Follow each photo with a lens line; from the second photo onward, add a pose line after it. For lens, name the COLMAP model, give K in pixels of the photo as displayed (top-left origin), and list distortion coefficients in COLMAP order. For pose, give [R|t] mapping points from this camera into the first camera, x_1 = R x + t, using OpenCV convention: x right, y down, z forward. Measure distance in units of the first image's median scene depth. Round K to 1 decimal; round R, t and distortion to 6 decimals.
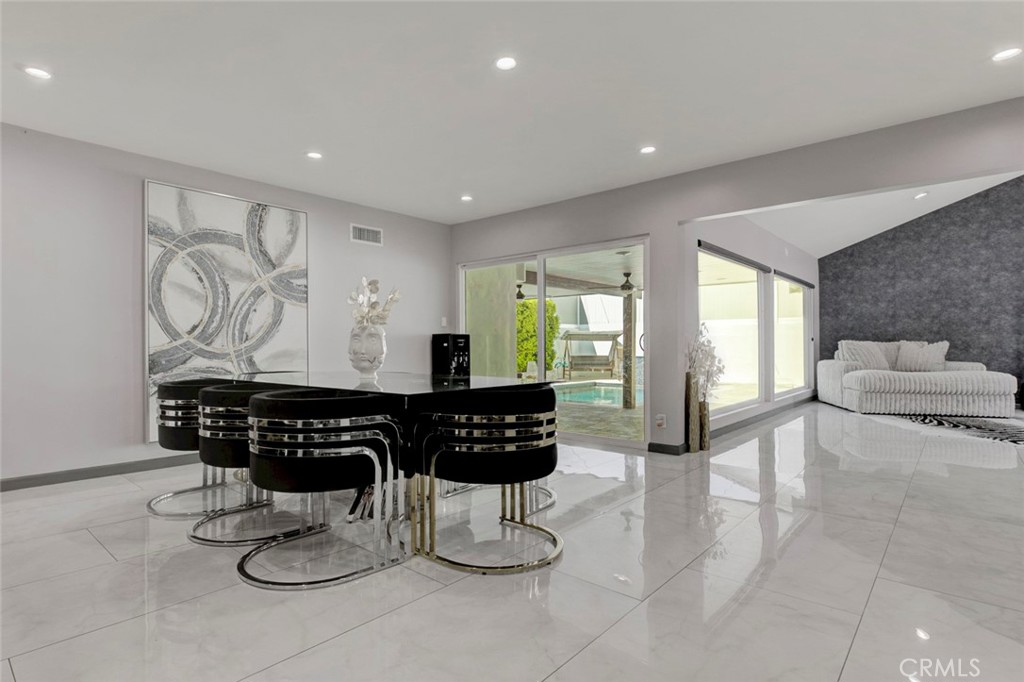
lens RADIAL K [[480.8, 0, 502.8], [0, 480.8, 344.7], [0, 0, 1]] dist [0.007394, -0.002726]
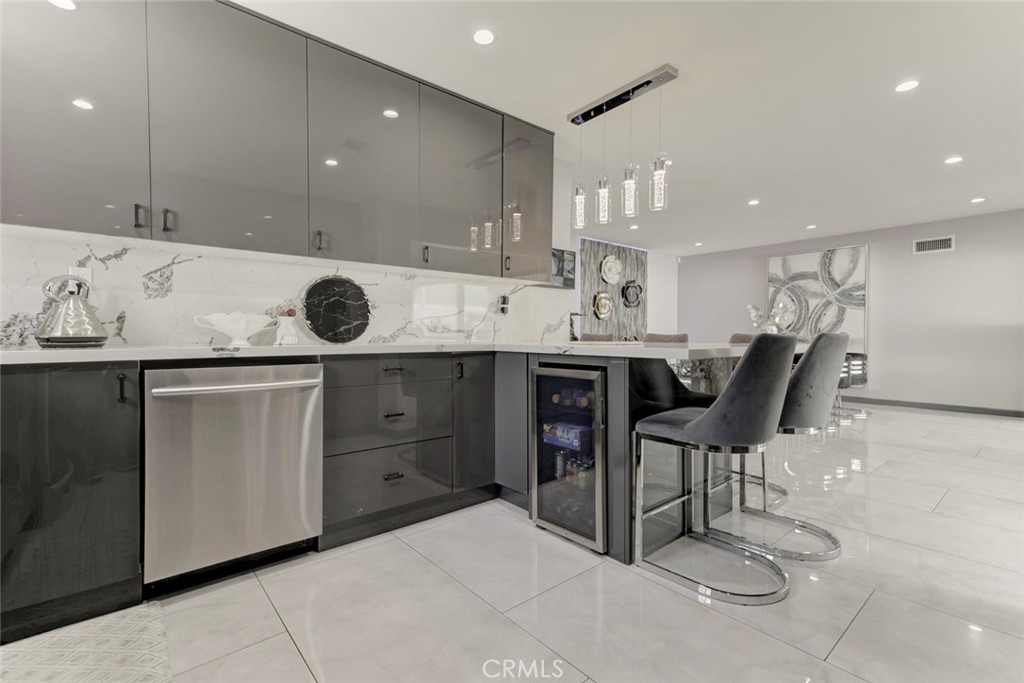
lens RADIAL K [[480.8, 0, 489.6], [0, 480.8, 341.9], [0, 0, 1]] dist [0.007394, -0.002726]
pose [[-0.147641, 0.019777, -0.988843, 1.258860], [0.000405, 0.999801, 0.019935, -0.007737], [0.989041, 0.002542, -0.147619, 0.077770]]
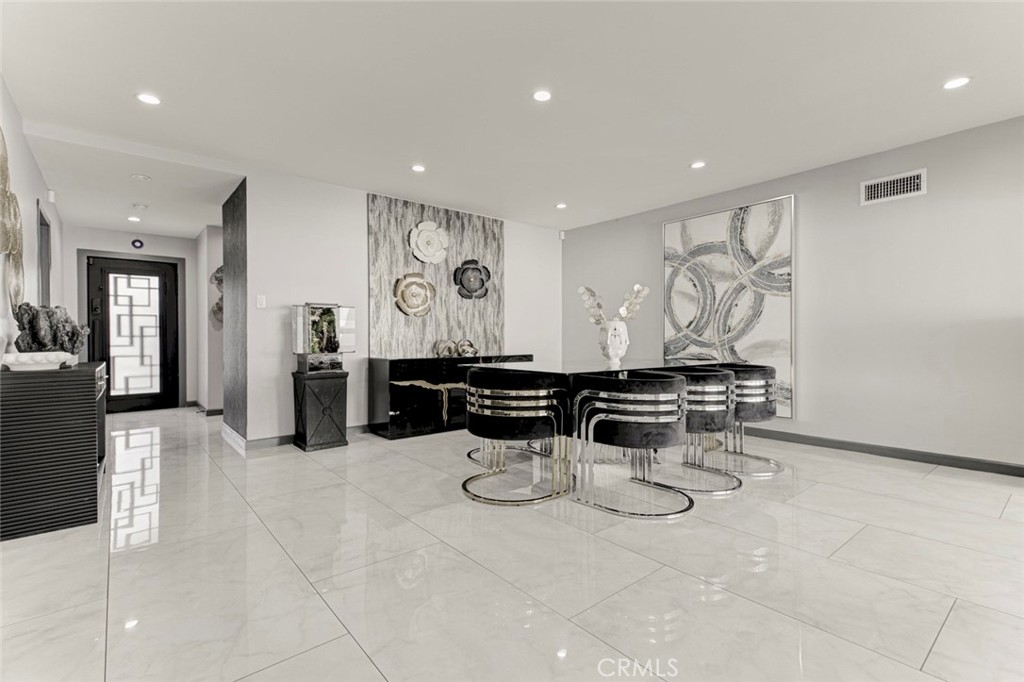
lens RADIAL K [[480.8, 0, 489.5], [0, 480.8, 341.7], [0, 0, 1]] dist [0.007394, -0.002726]
pose [[-0.167032, 0.011679, -0.985882, 0.642455], [0.005044, 0.999927, 0.010991, -0.001156], [0.985939, -0.003137, -0.167078, 0.582893]]
